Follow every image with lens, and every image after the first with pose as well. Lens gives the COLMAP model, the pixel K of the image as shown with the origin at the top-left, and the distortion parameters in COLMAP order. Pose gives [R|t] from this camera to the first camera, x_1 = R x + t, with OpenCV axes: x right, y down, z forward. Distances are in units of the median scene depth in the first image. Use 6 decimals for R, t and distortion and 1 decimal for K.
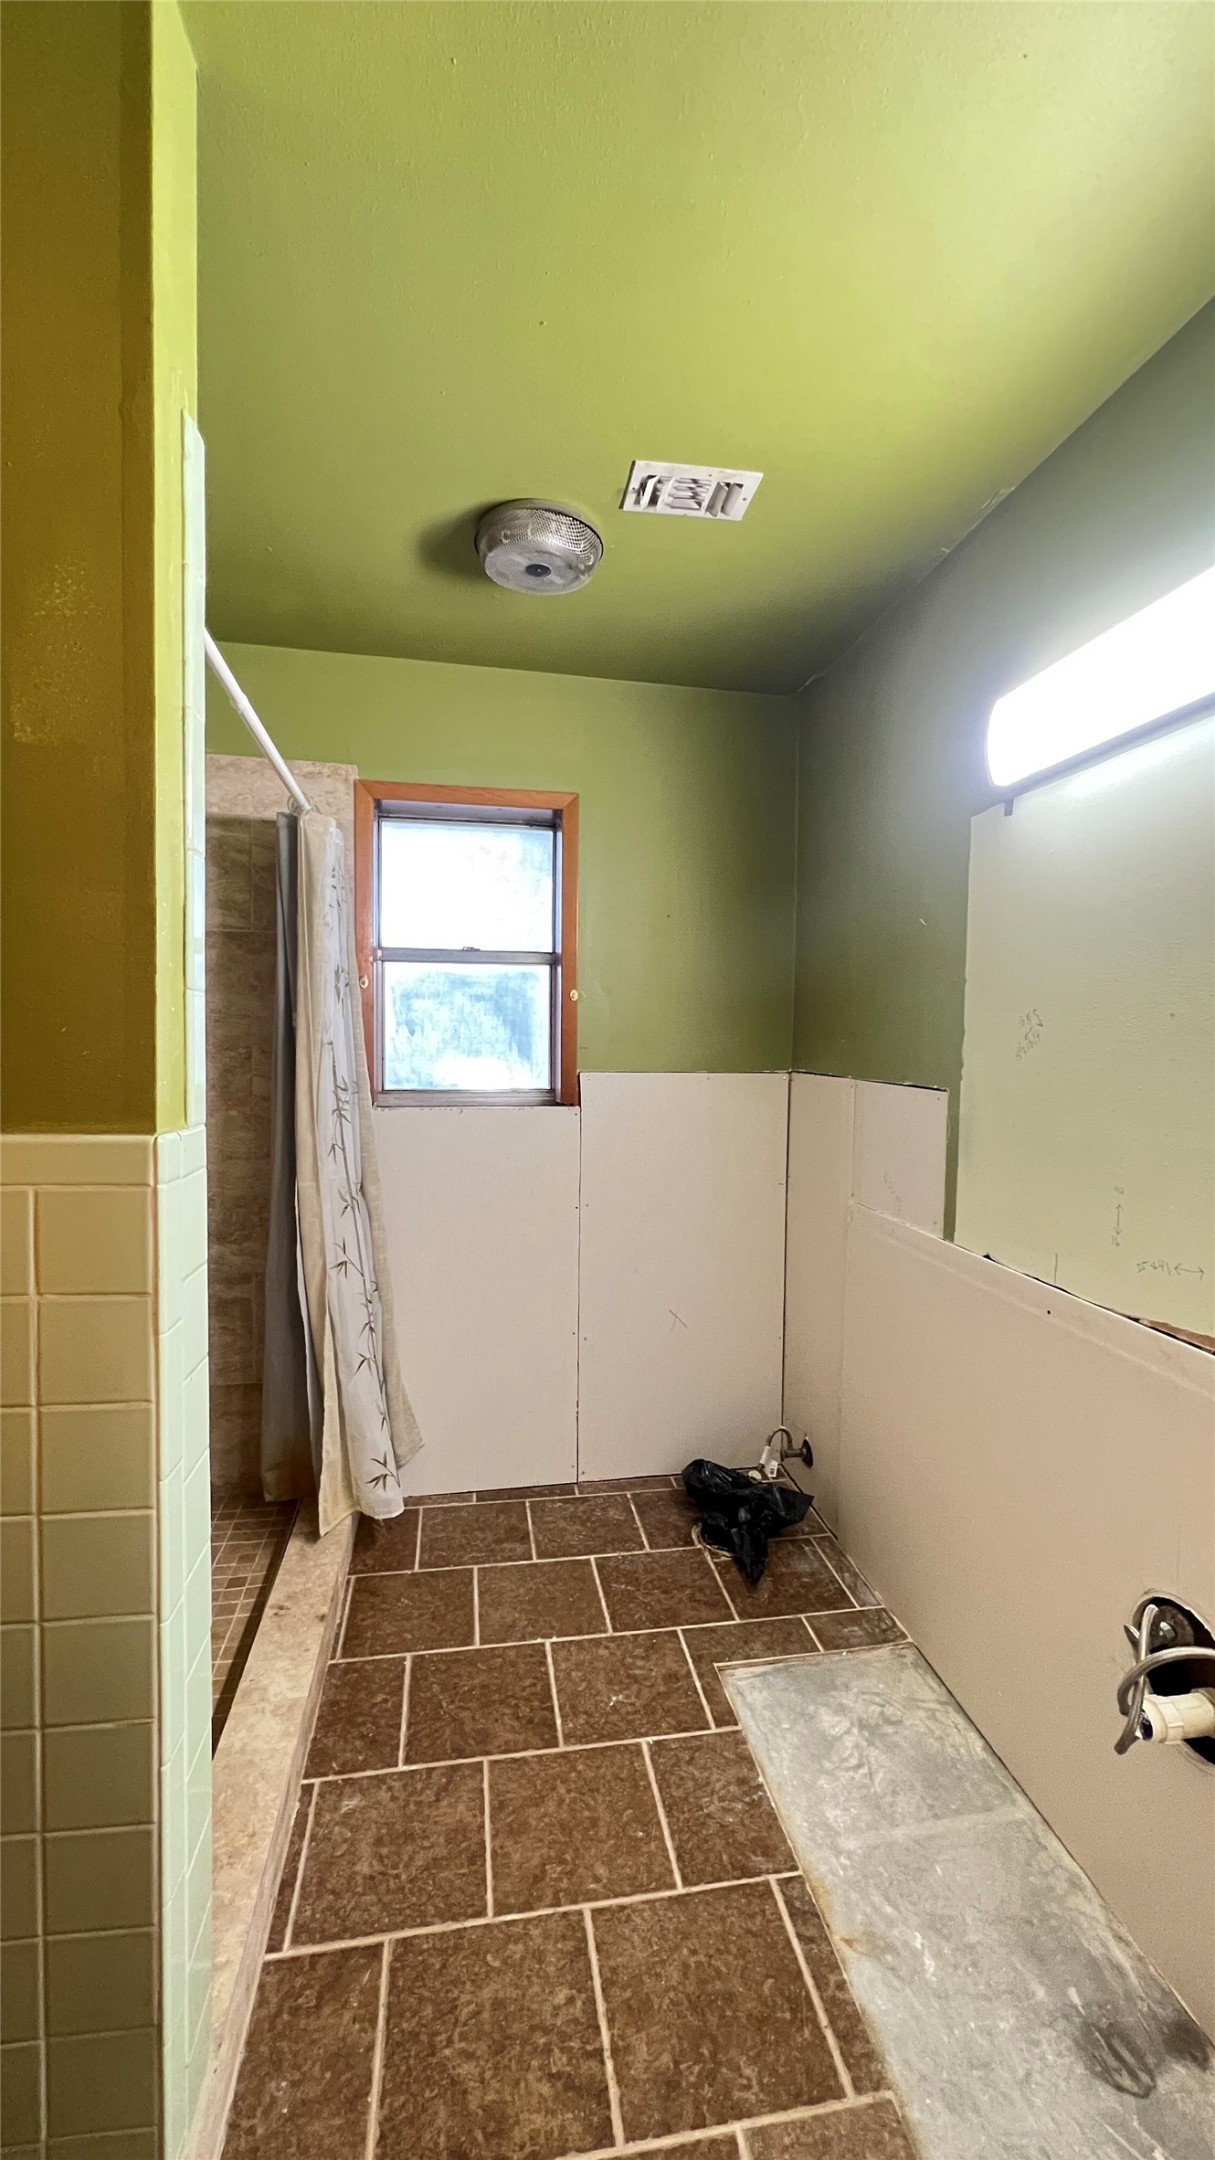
lens RADIAL K [[848.8, 0, 599.6], [0, 848.8, 1077.1], [0, 0, 1]] dist [-0.001187, 0.000521]
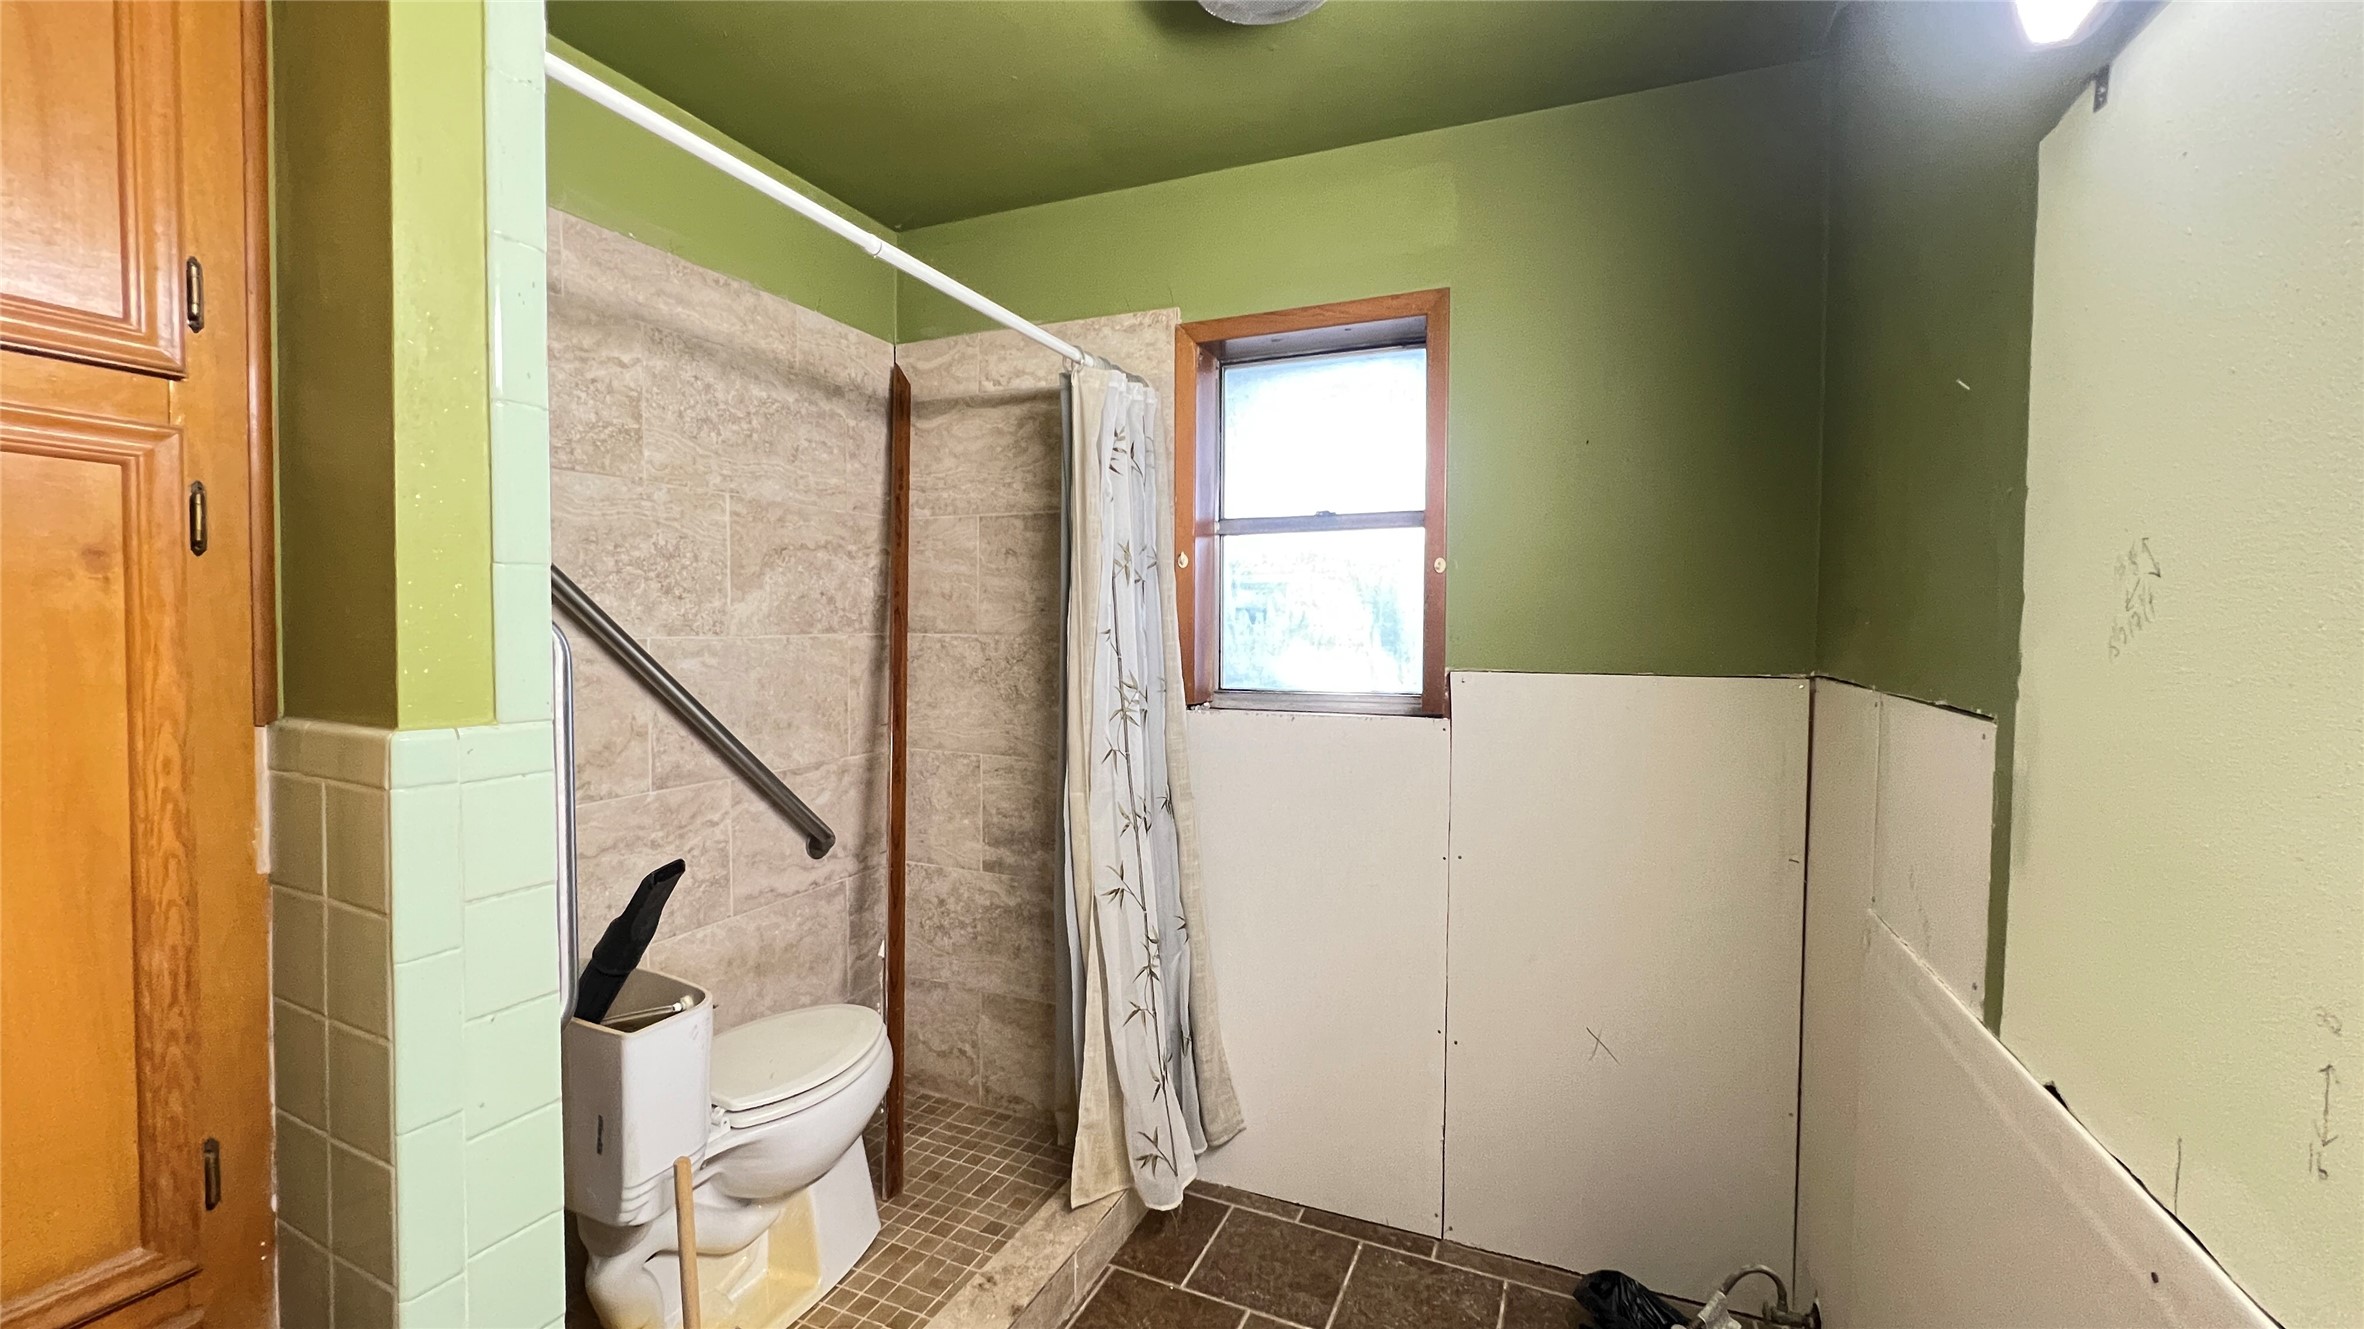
lens RADIAL K [[929.0, 0, 1187.6], [0, 929.0, 661.7], [0, 0, 1]] dist [-0.001187, 0.000521]
pose [[0.840282, 0.011568, -0.542026, 0.230659], [-0.019892, 0.999757, -0.009502, -0.002537], [0.541784, 0.018767, 0.840308, 0.225213]]
